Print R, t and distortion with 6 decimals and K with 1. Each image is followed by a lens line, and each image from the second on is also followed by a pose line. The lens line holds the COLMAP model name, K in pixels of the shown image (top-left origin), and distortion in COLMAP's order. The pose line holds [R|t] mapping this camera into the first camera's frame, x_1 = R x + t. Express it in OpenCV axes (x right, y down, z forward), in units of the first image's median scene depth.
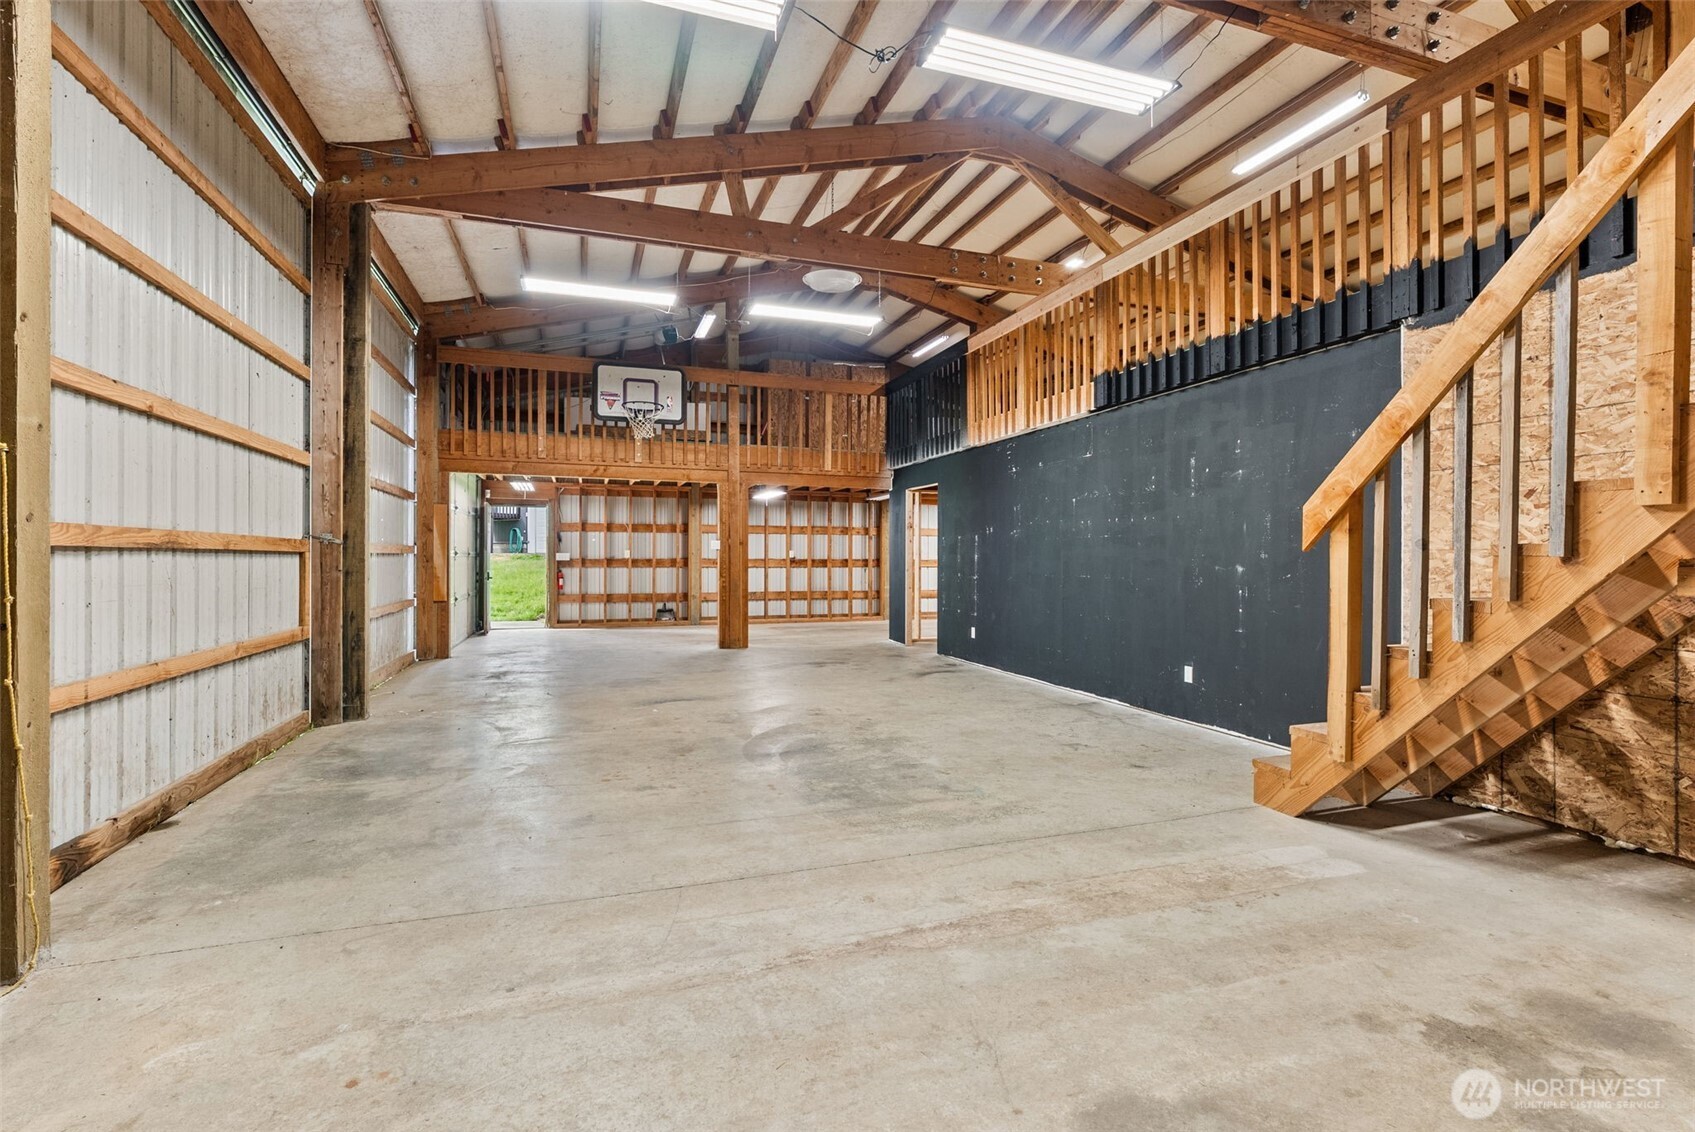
lens RADIAL K [[767.7, 0, 837.9], [0, 767.7, 557.5], [0, 0, 1]] dist [-0.000898, 0.000061]
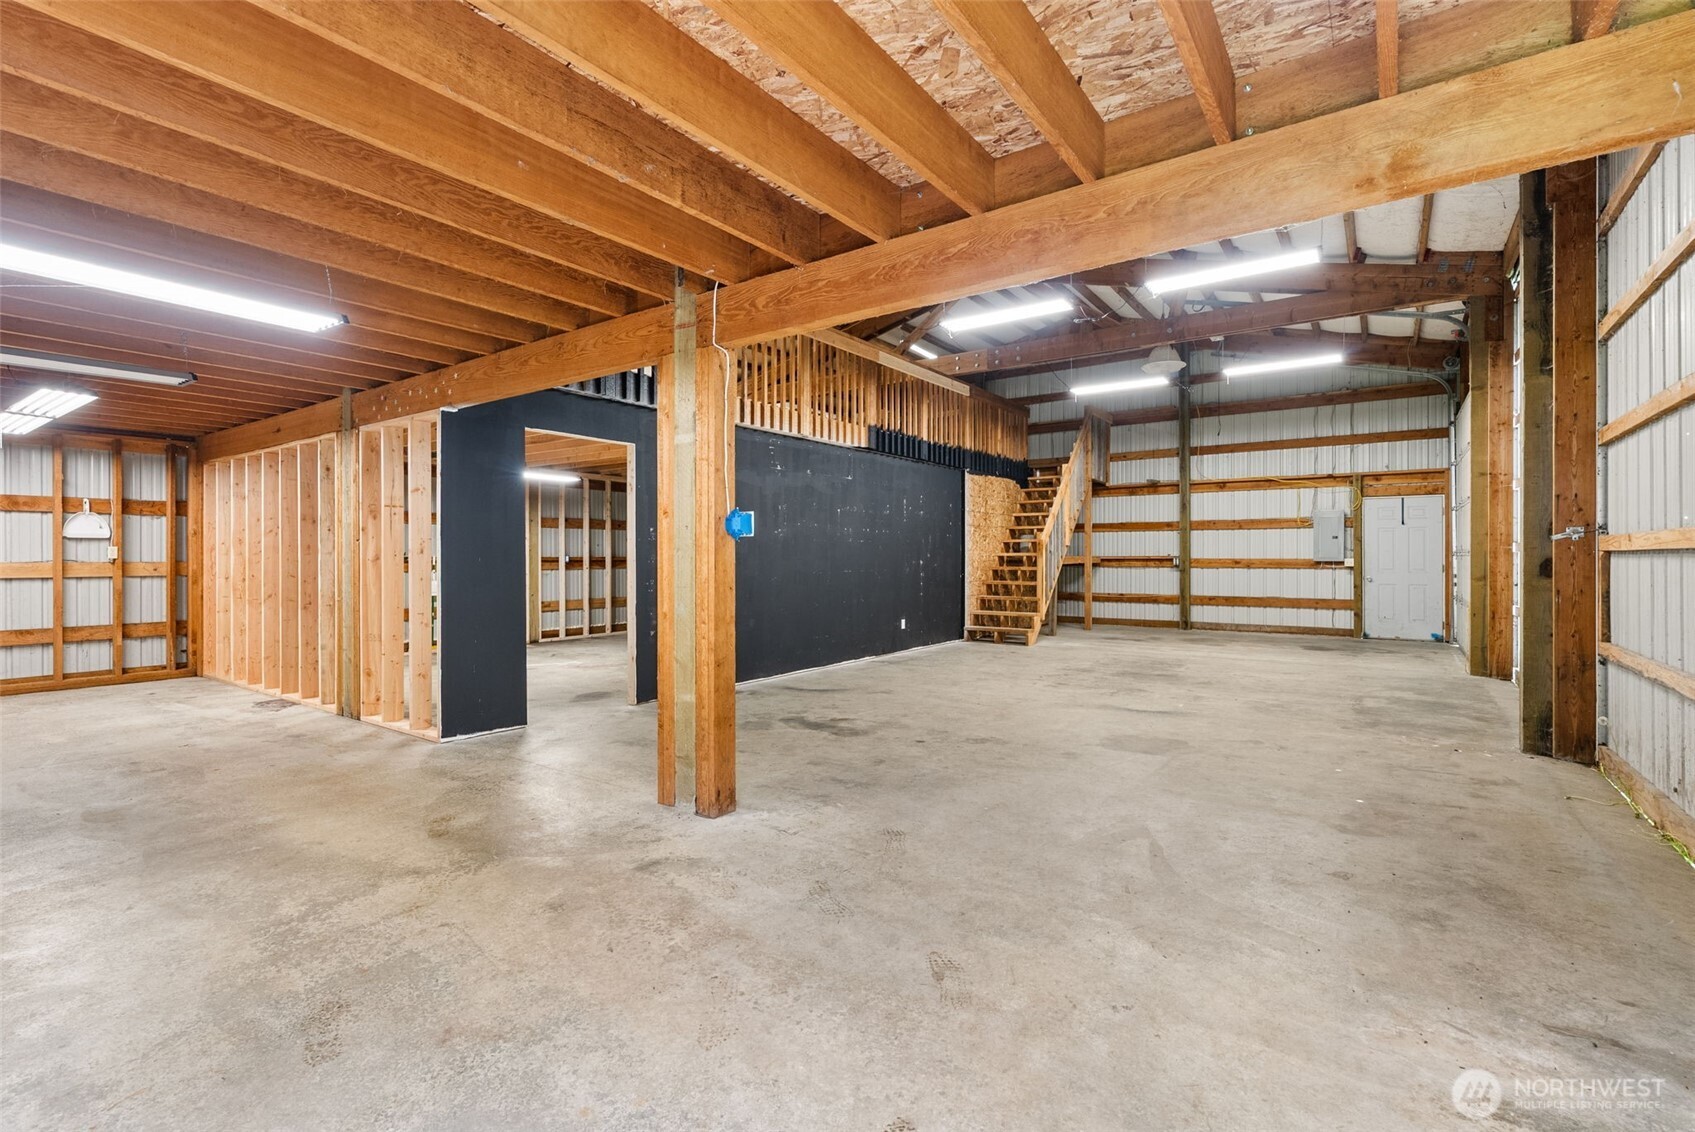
lens RADIAL K [[767.7, 0, 837.9], [0, 767.7, 557.5], [0, 0, 1]] dist [-0.000898, 0.000061]
pose [[-0.578166, -0.002530, 0.815915, -0.840076], [-0.003013, 0.999995, 0.000966, 0.001357], [-0.815913, -0.001900, -0.578171, 2.052212]]
